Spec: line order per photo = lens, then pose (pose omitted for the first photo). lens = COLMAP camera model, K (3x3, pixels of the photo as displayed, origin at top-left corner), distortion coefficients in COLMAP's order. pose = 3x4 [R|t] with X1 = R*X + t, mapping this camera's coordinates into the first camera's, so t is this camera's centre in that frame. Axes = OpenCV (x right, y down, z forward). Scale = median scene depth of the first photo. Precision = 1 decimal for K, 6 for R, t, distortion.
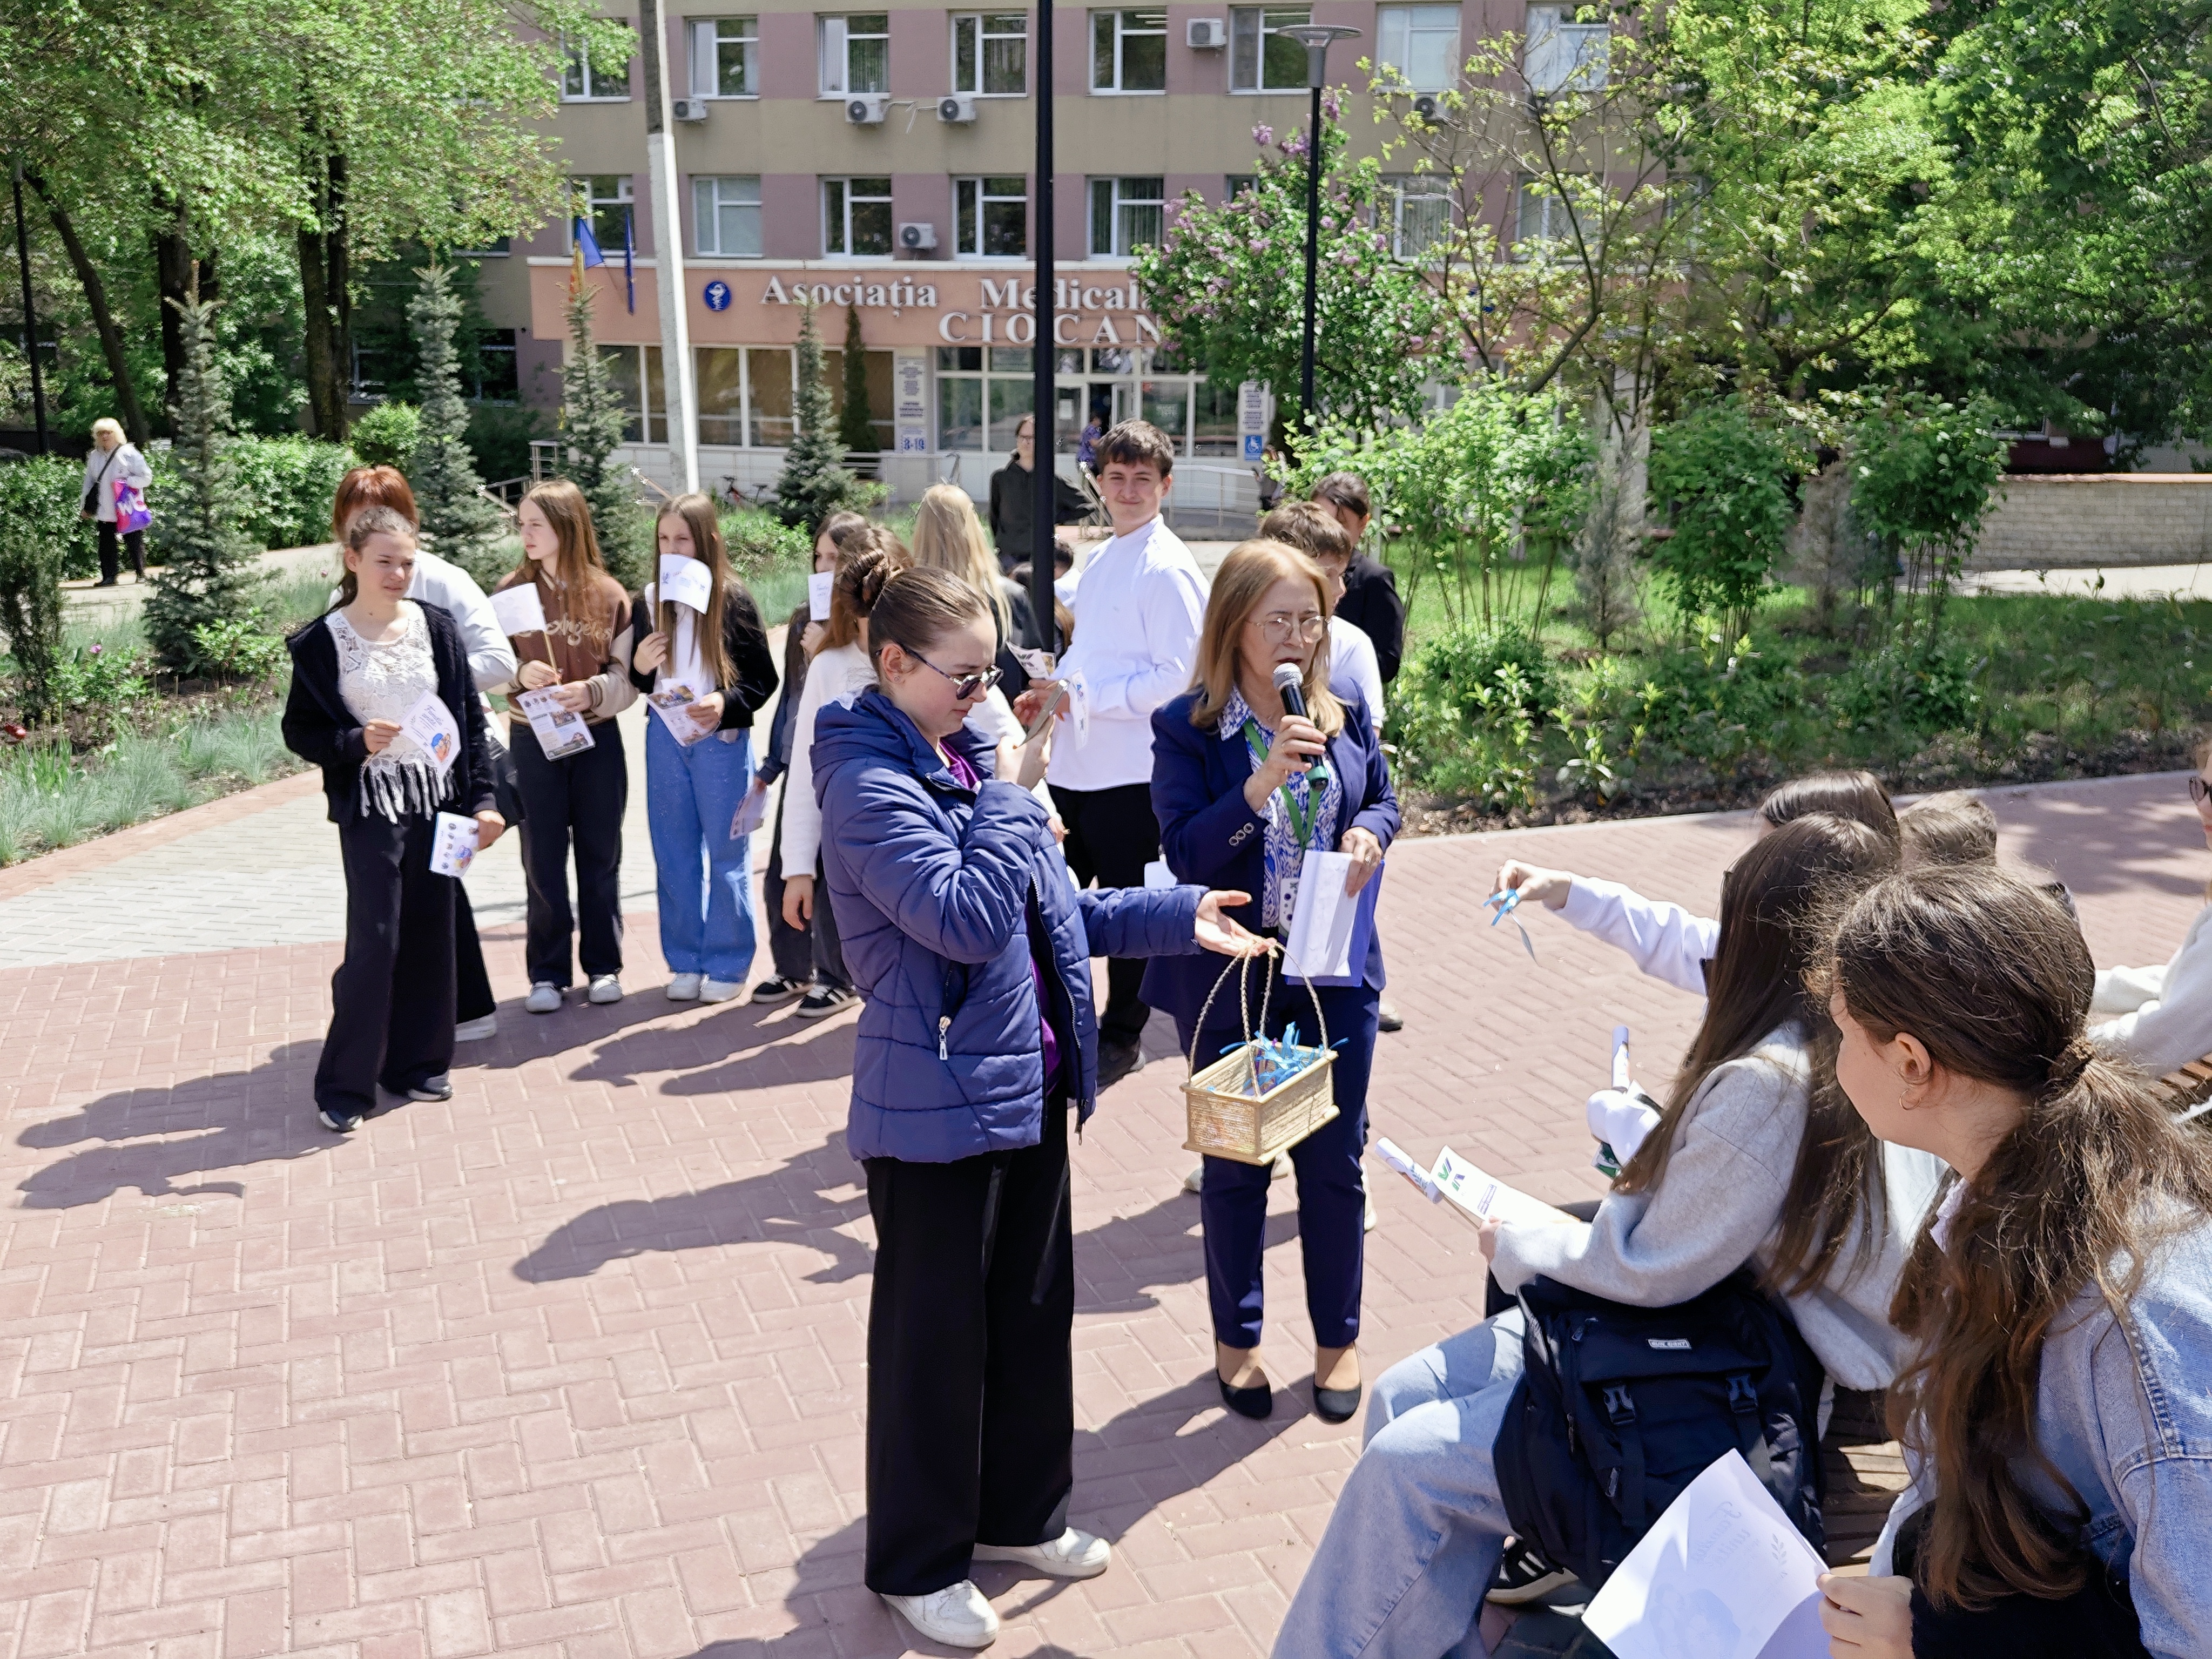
lens RADIAL K [[2228.4, 0, 1099.3], [0, 2228.4, 837.9], [0, 0, 1]] dist [0.239927, -1.021403]
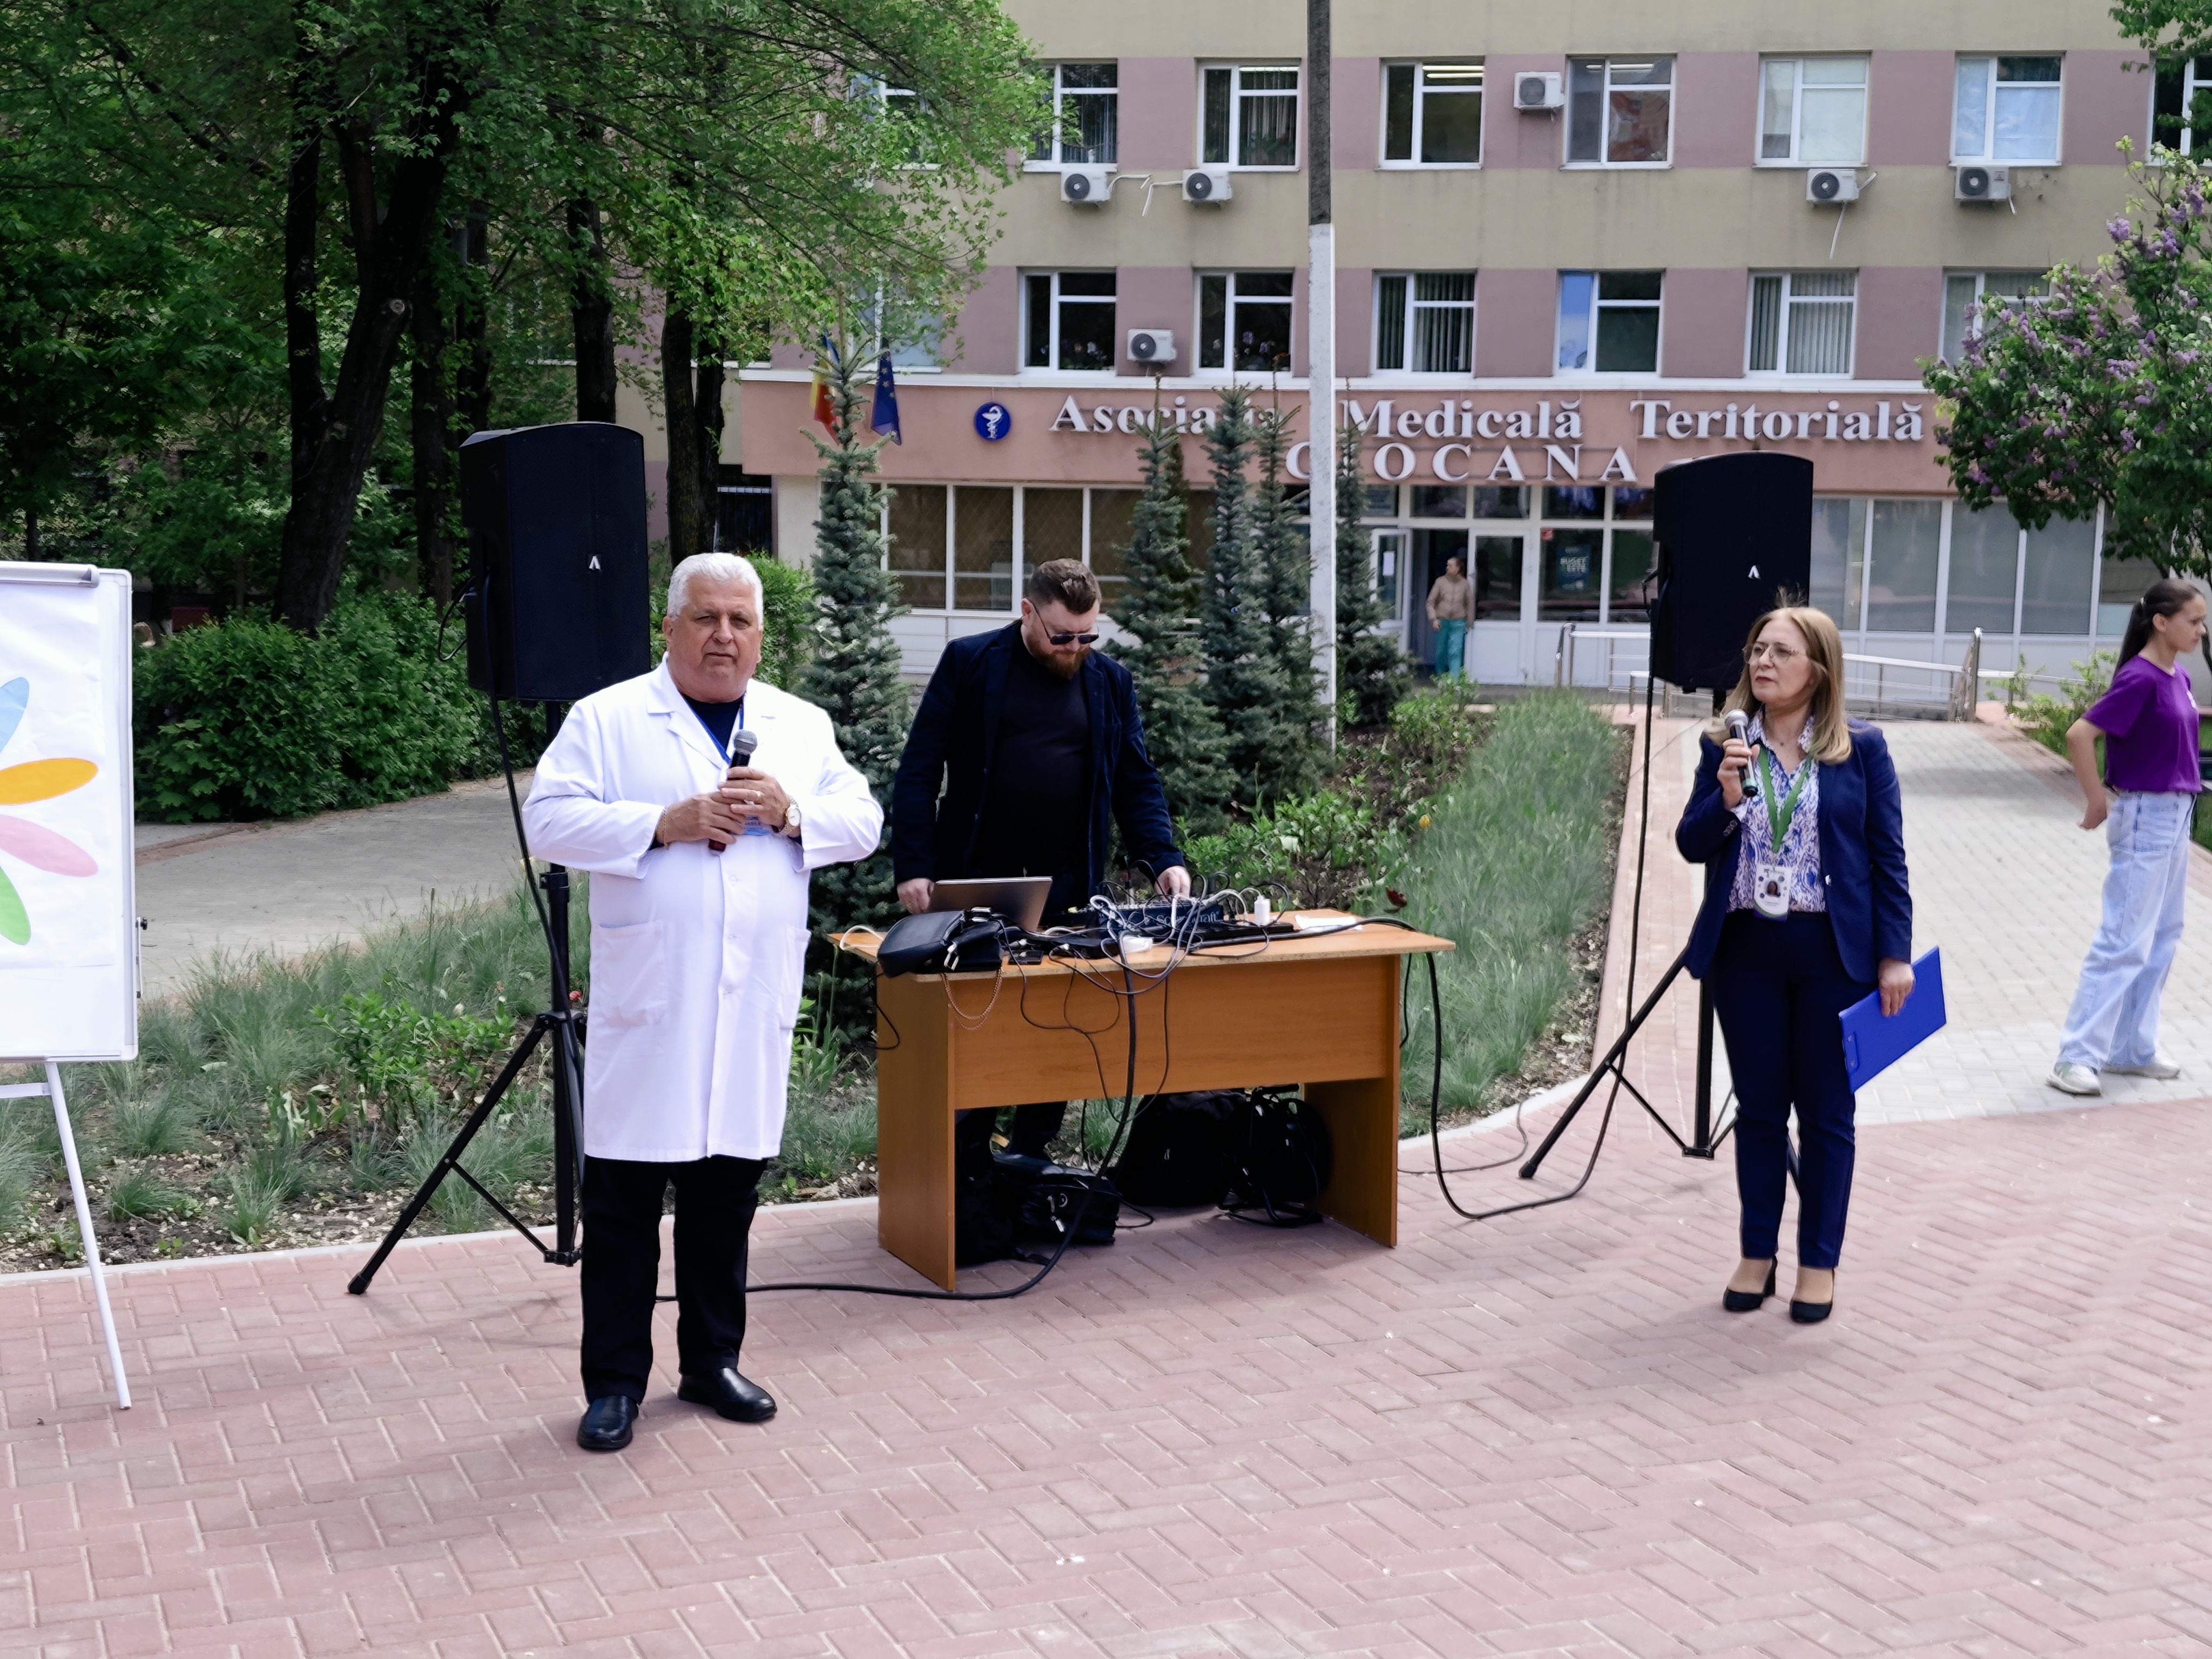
lens RADIAL K [[3070.5, 0, 1110.1], [0, 3070.5, 924.8], [0, 0, 1]] dist [0.202154, -0.800823]
pose [[0.999428, 0.000291, 0.033830, -0.136451], [0.002281, 0.997108, -0.075962, 0.012140], [-0.033754, 0.075996, 0.996537, -0.042333]]
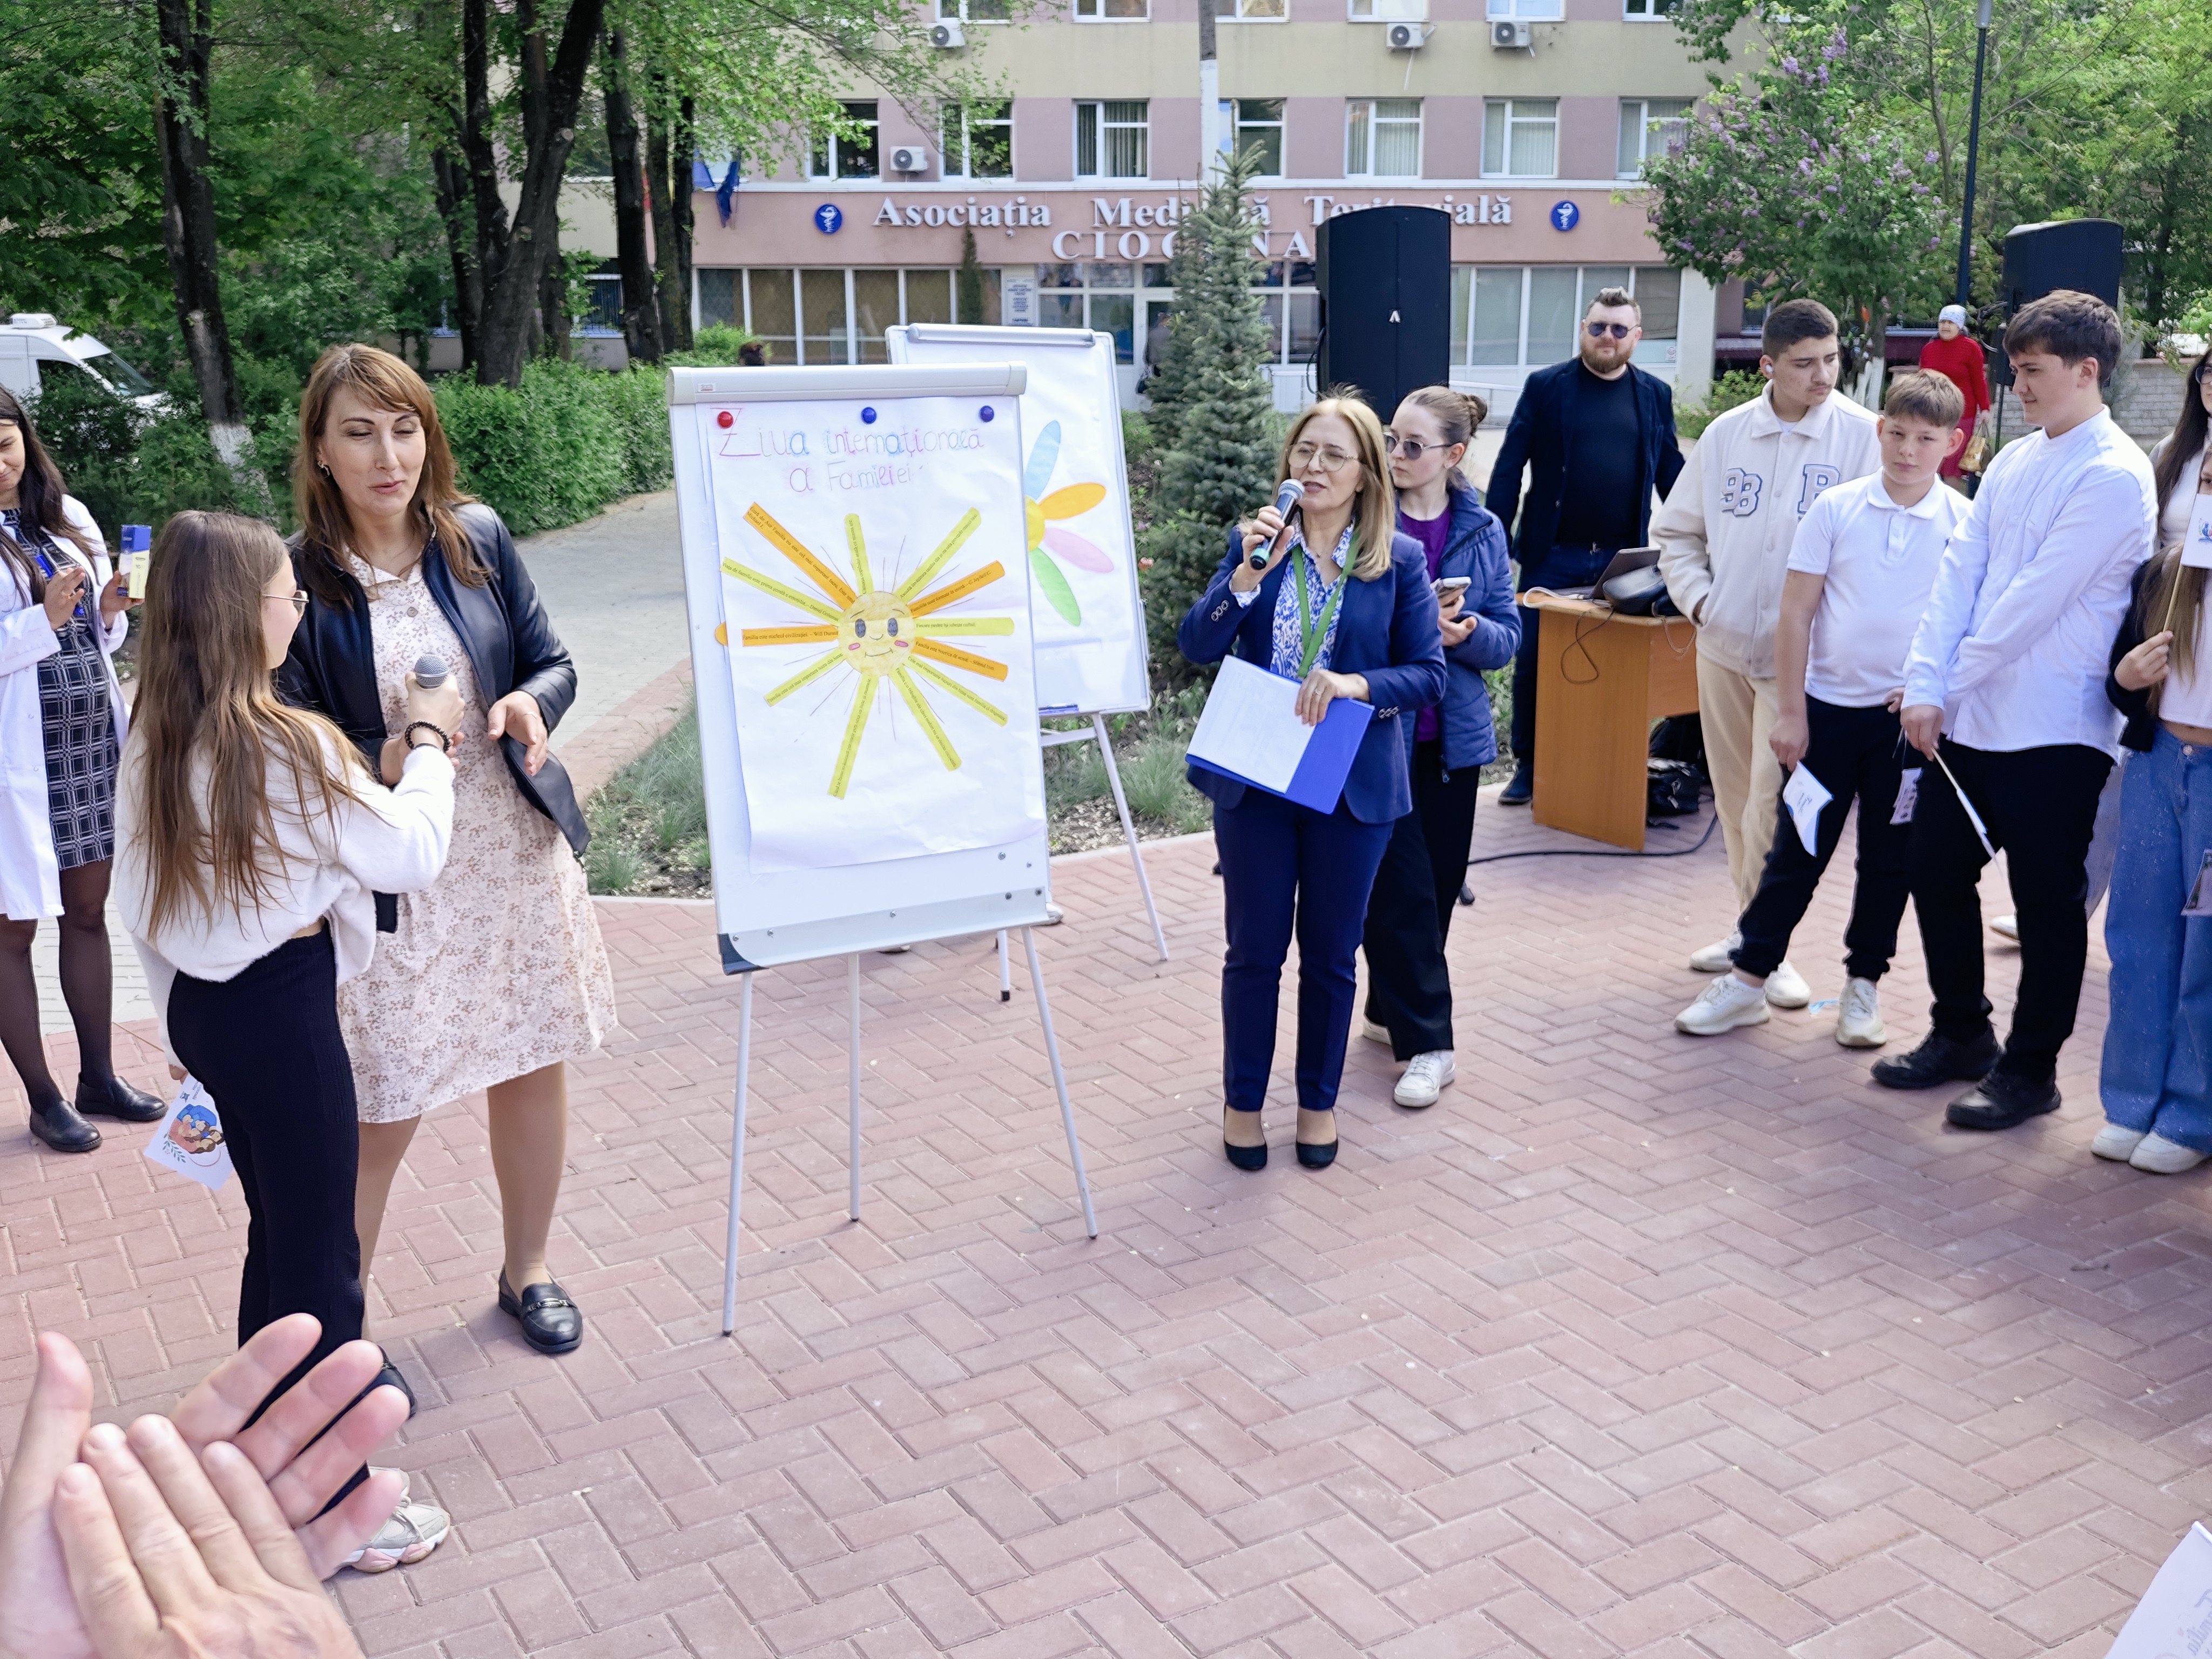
lens RADIAL K [[2228.4, 0, 1099.3], [0, 2228.4, 837.9], [0, 0, 1]] dist [0.239927, -1.021403]
pose [[0.982213, -0.059363, 0.178139, -0.205501], [0.053894, 0.997920, 0.035384, 0.010338], [-0.179869, -0.025154, 0.983369, -0.035247]]
